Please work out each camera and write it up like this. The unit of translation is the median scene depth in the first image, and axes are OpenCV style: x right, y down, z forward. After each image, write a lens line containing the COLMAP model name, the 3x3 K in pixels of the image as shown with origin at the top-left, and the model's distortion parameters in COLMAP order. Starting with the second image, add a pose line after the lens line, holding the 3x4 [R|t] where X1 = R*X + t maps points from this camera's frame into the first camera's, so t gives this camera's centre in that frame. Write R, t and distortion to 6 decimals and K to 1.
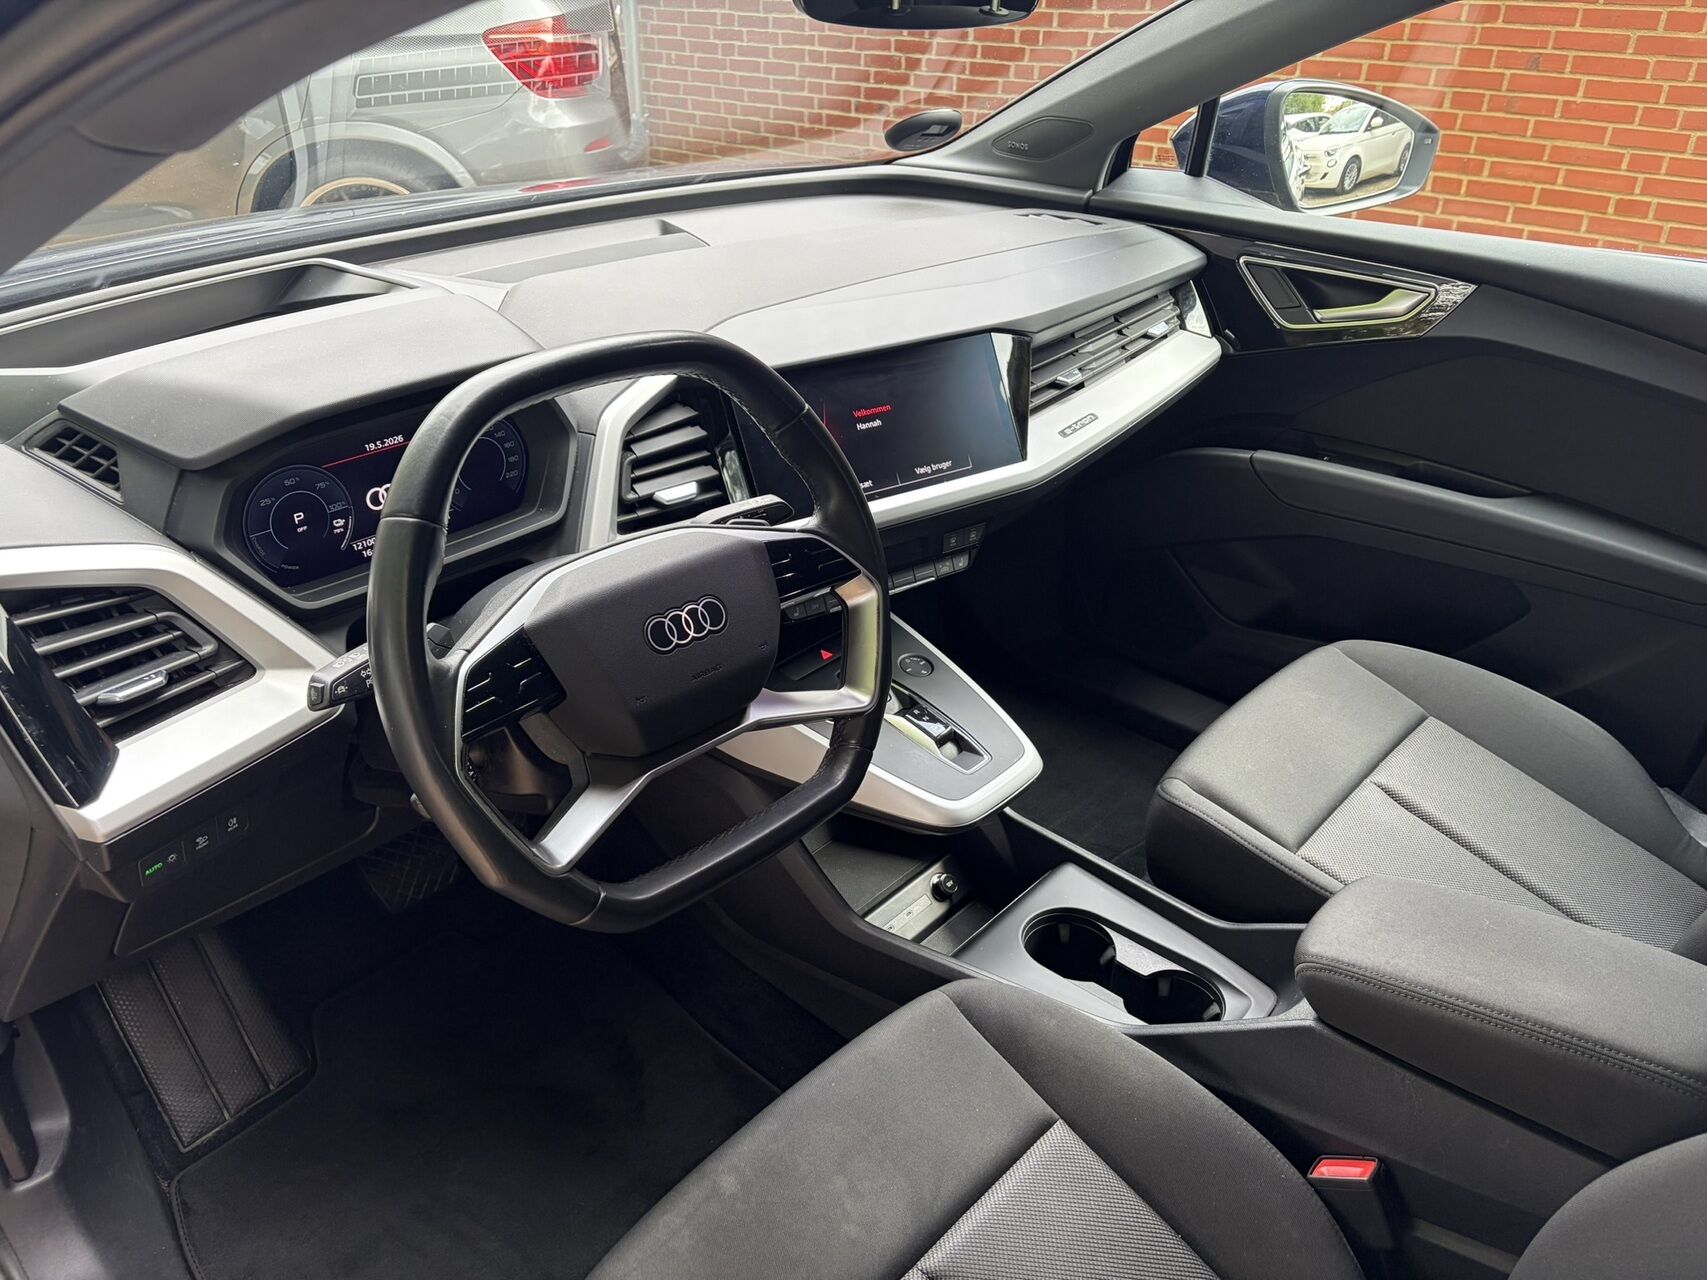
lens RADIAL K [[1283.8, 0, 823.4], [0, 1283.8, 645.1], [0, 0, 1]] dist [0.055433, -0.153751]
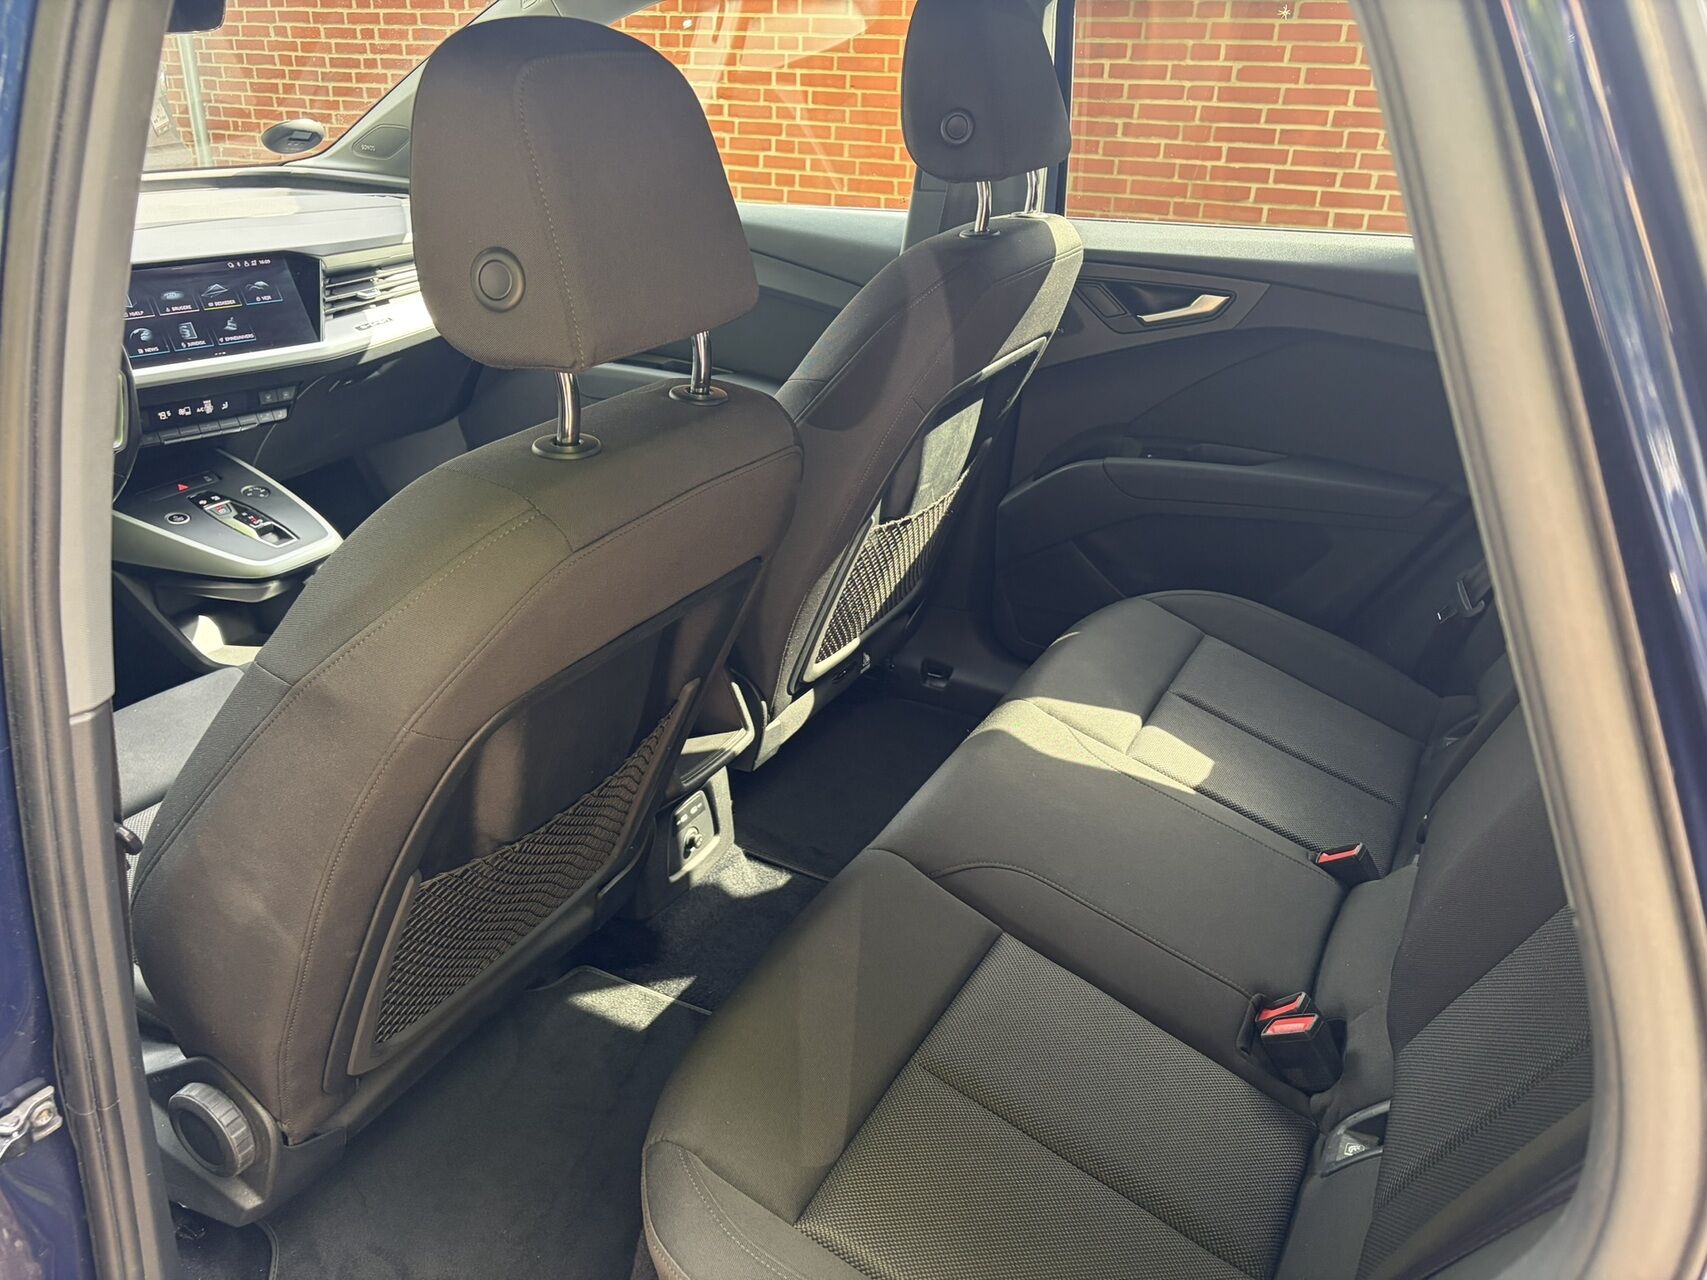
lens RADIAL K [[1260.4, 0, 853.5], [0, 1260.4, 640.0], [0, 0, 1]] dist [0.059248, -0.062831]
pose [[0.965979, -0.095643, 0.240285, 0.326750], [0.109988, 0.992822, -0.046987, 0.291506], [-0.234067, 0.071817, 0.969564, -0.451321]]
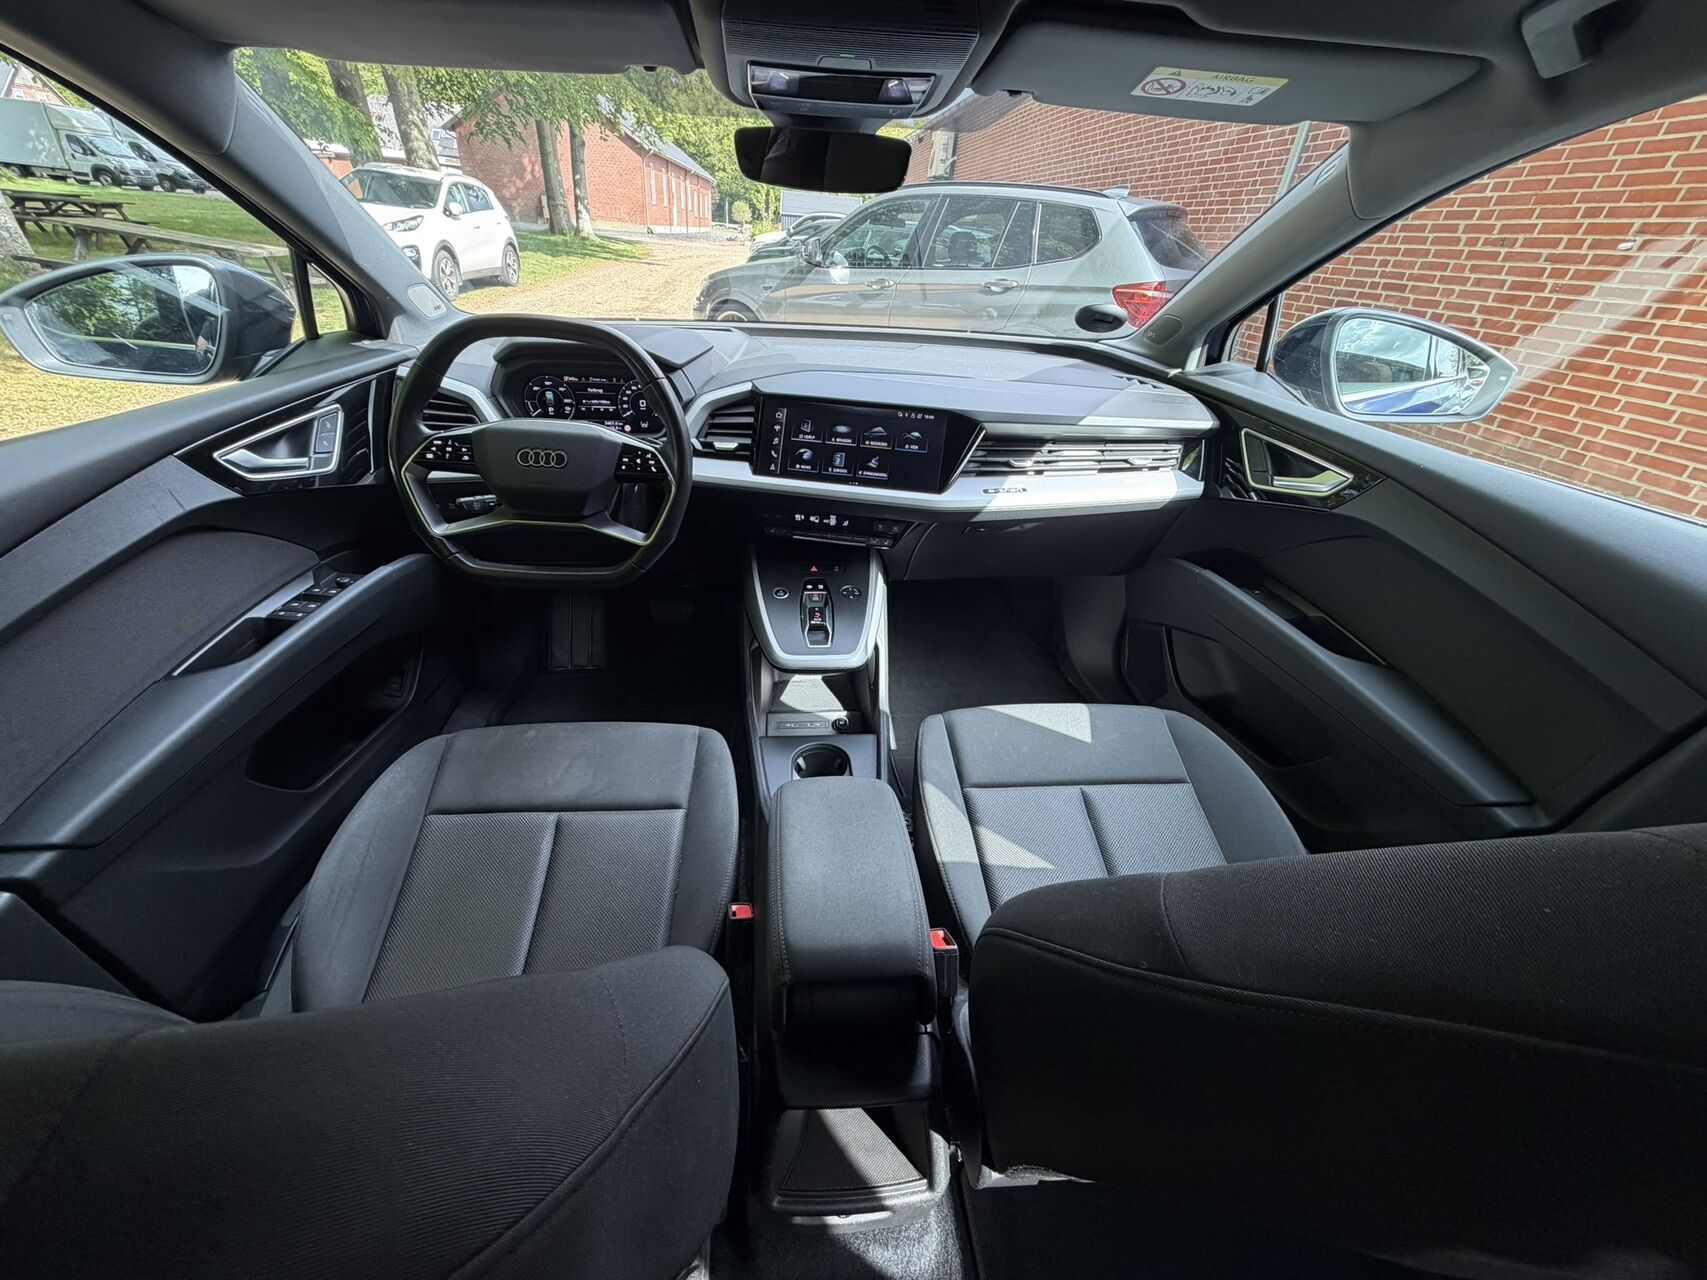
lens RADIAL K [[673.7, 0, 853.5], [0, 673.7, 640.0], [0, 0, 1]] dist [-0.003782, -0.000617]
pose [[0.735875, 0.381102, -0.559687, 0.567838], [-0.371189, 0.918352, 0.137287, -0.047659], [0.566310, 0.106724, 0.817253, 0.242687]]
